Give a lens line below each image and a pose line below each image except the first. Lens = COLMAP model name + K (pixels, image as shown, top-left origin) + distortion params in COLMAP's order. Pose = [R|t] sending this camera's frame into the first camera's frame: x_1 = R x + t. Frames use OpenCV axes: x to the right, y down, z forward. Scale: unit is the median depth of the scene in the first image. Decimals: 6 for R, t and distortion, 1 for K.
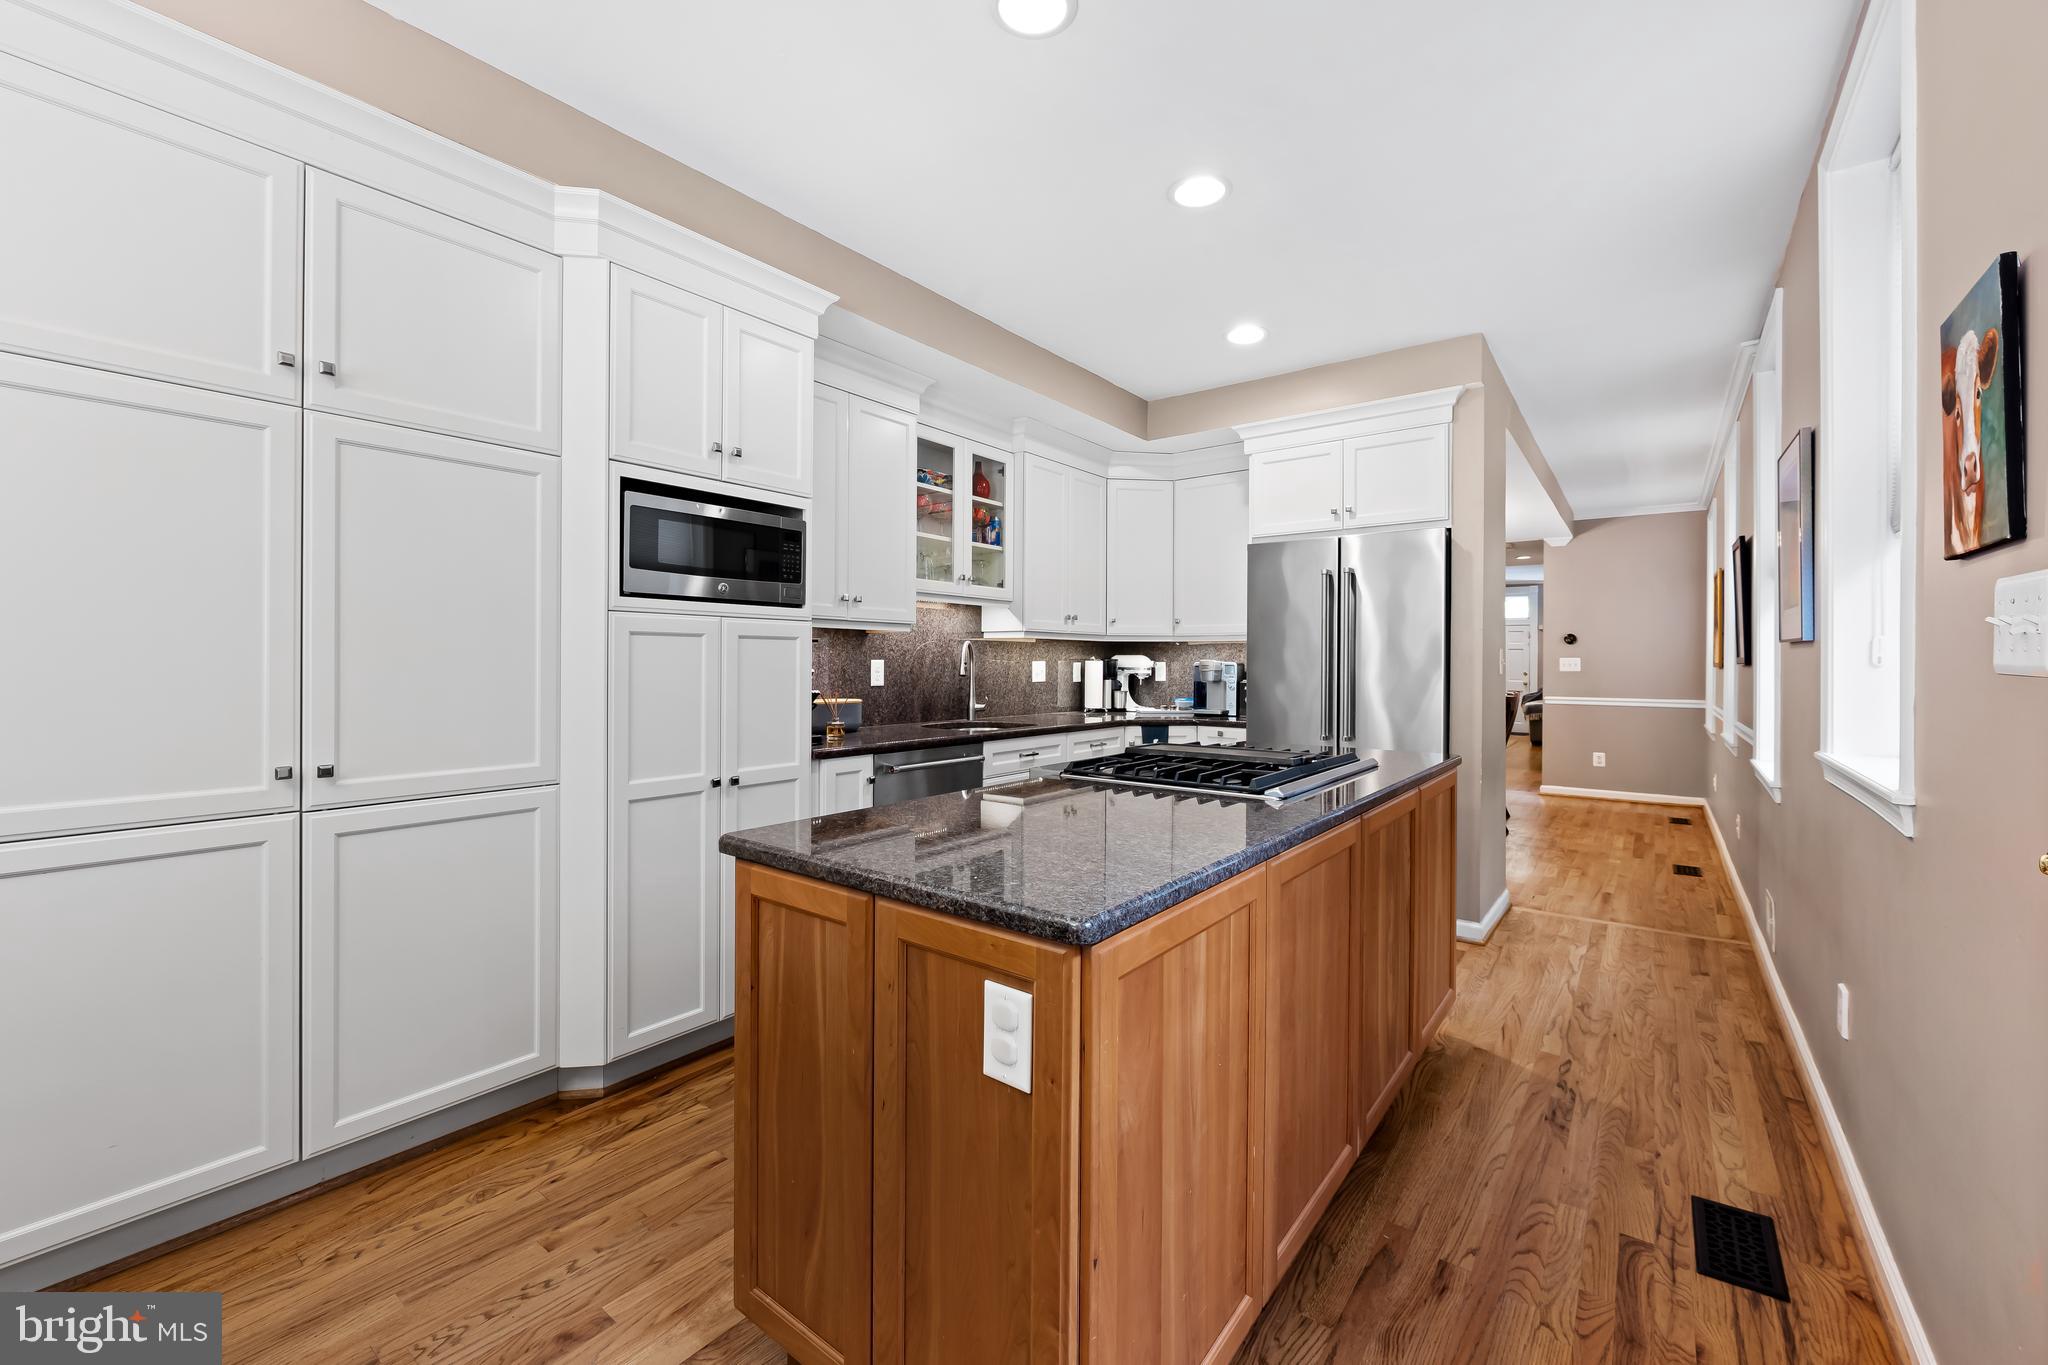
lens RADIAL K [[814.6, 0, 1008.9], [0, 814.6, 667.3], [0, 0, 1]] dist [-0.021222, 0.000024]
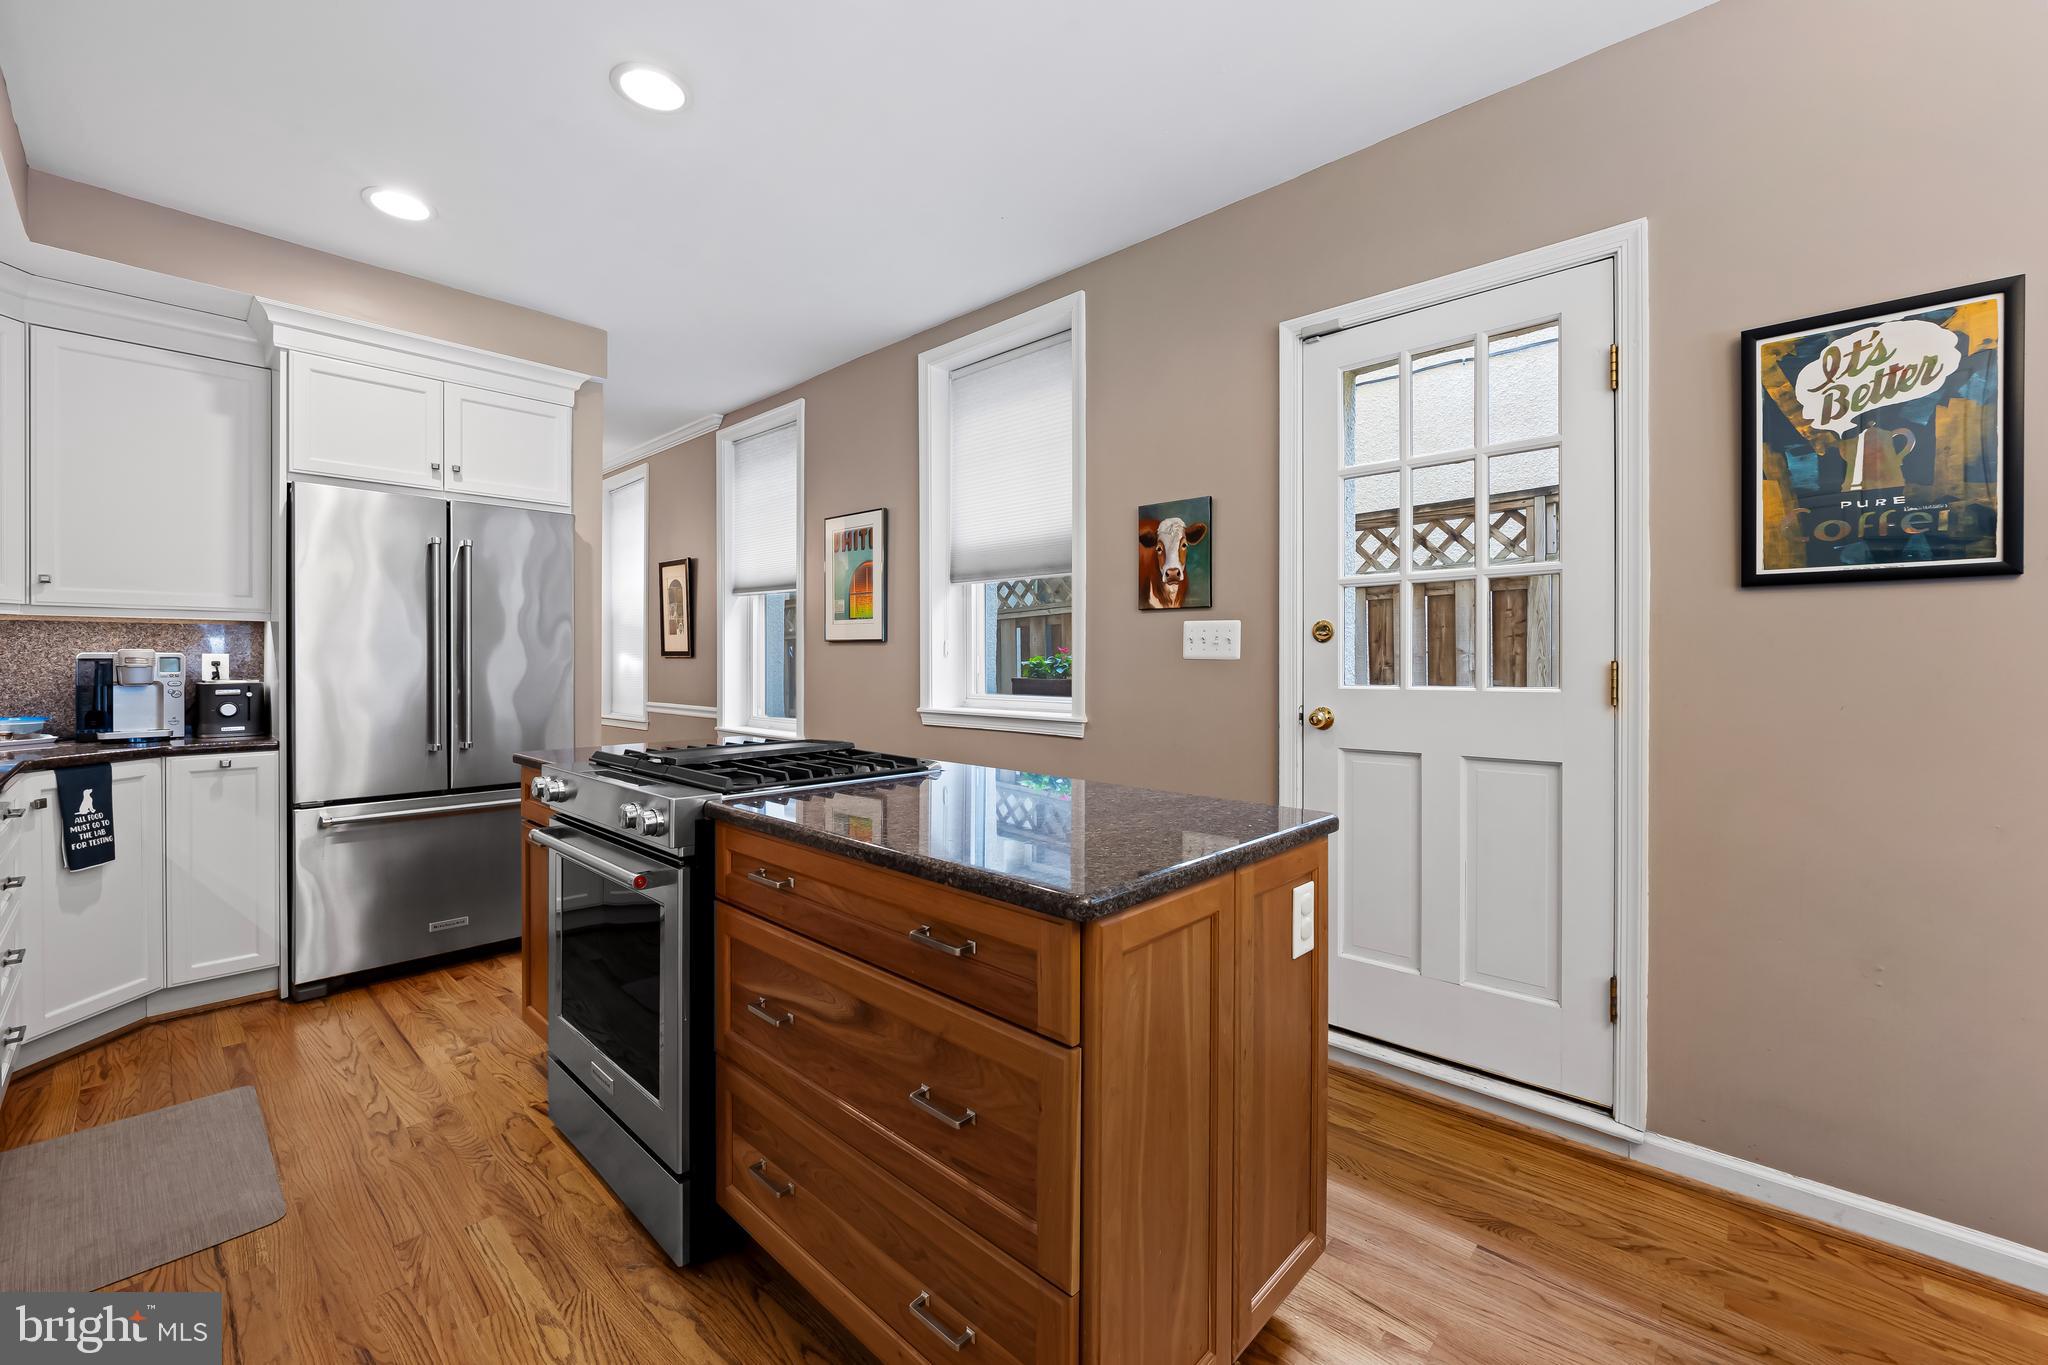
lens RADIAL K [[825.5, 0, 1022.8], [0, 825.5, 666.0], [0, 0, 1]] dist [0.001458, 0.000222]
pose [[0.079170, -0.010138, 0.996810, -0.573860], [0.003099, 0.999946, 0.009924, -0.000127], [-0.996856, 0.002303, 0.079197, 0.536163]]
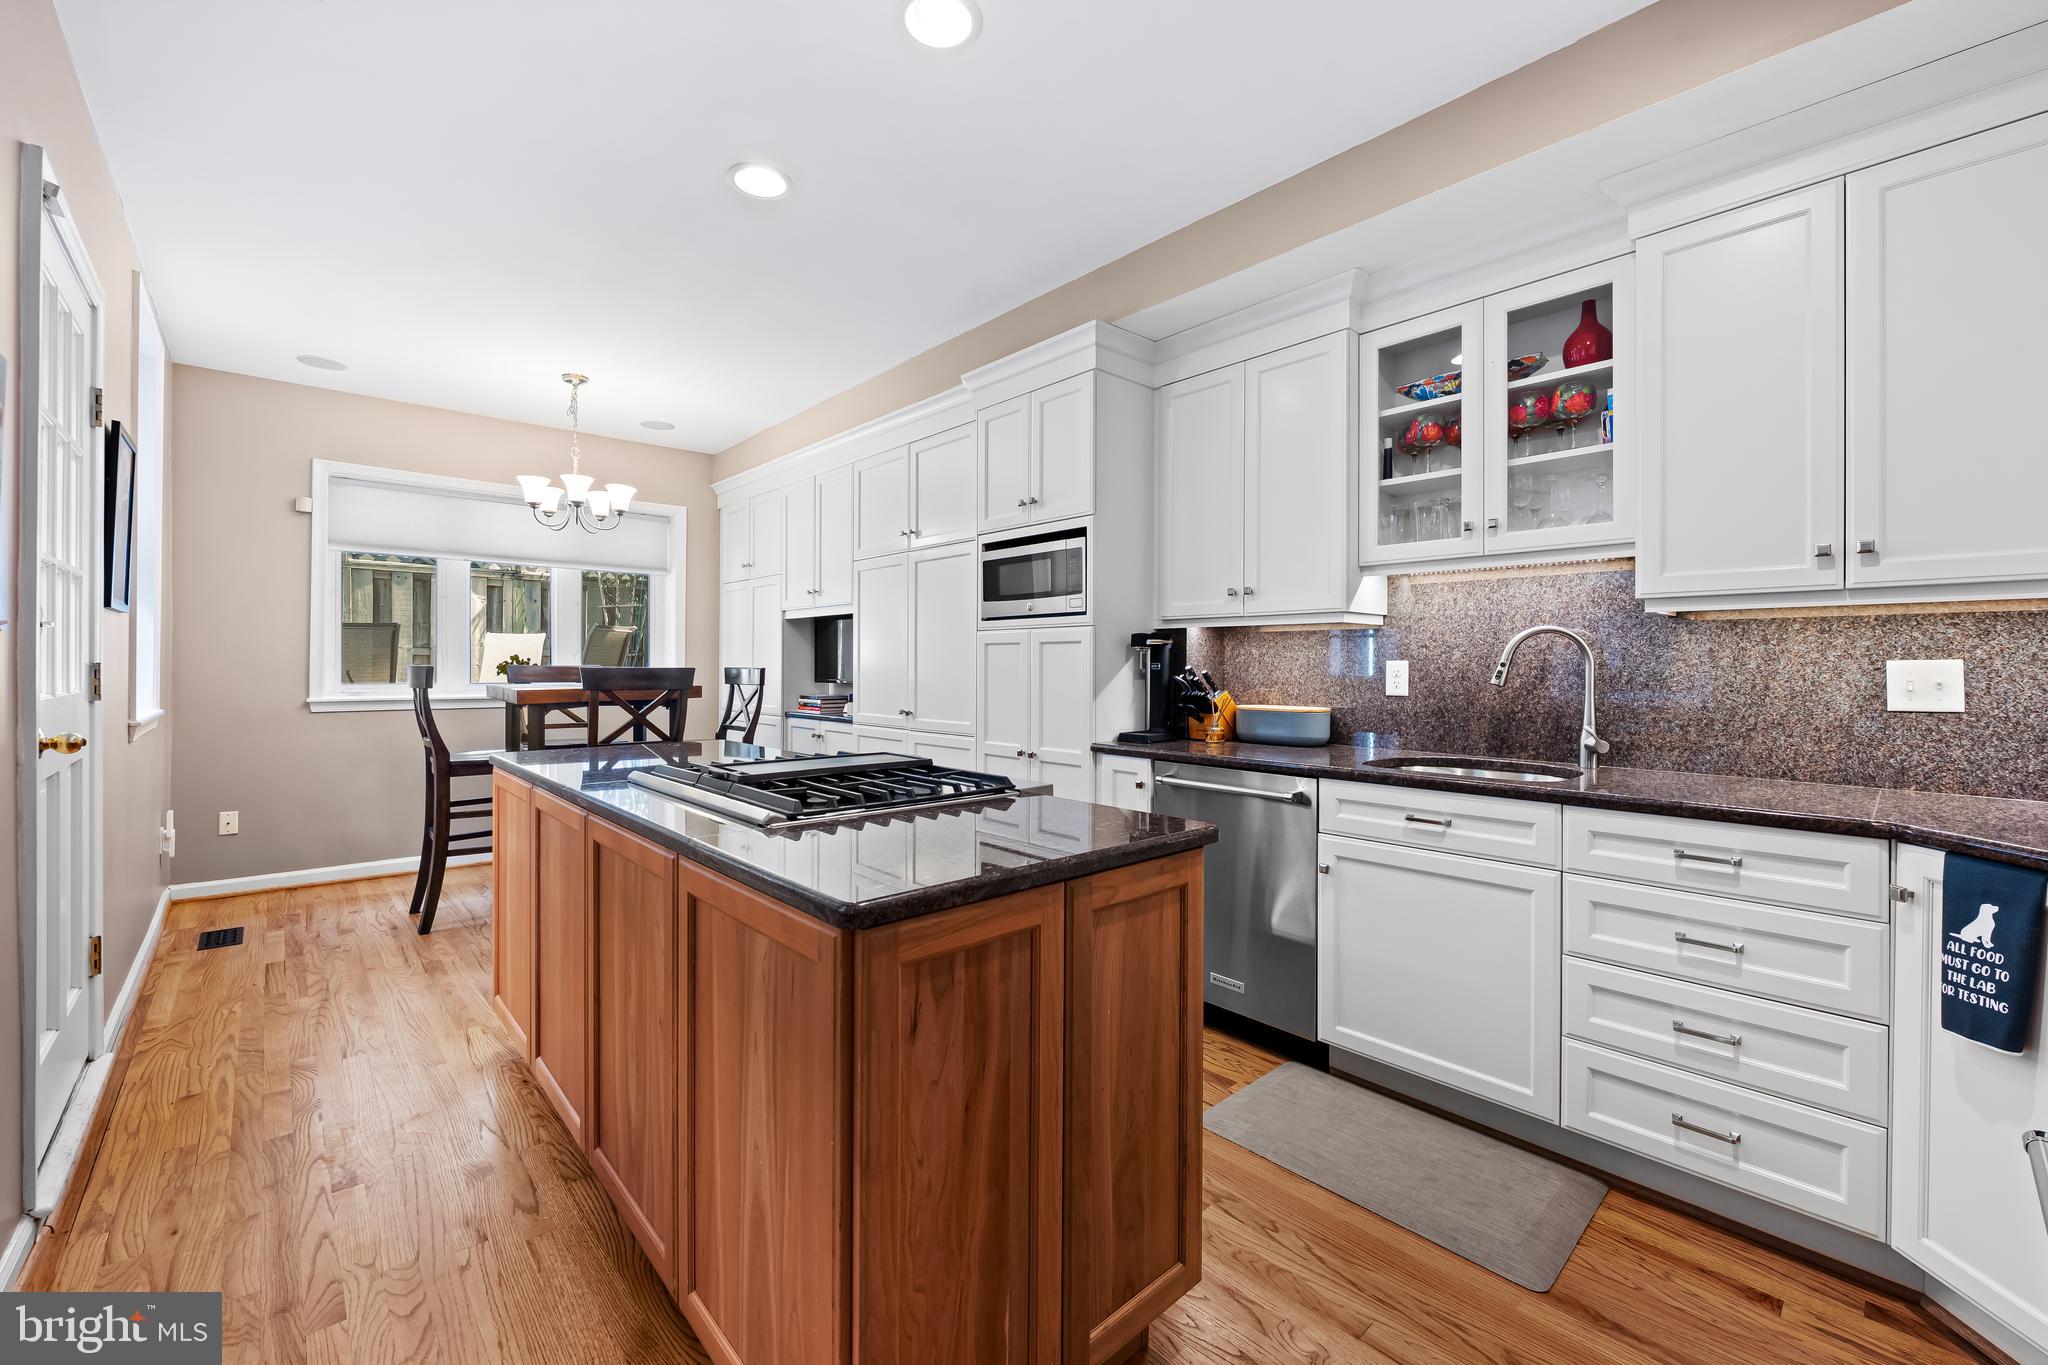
lens RADIAL K [[829.0, 0, 1027.3], [0, 829.0, 660.4], [0, 0, 1]] dist [-0.001982, -0.000390]
pose [[-0.157442, -0.010711, -0.987470, 0.940003], [-0.009217, 0.999914, -0.009377, 0.001952], [0.987485, 0.007625, -0.157527, 1.168223]]
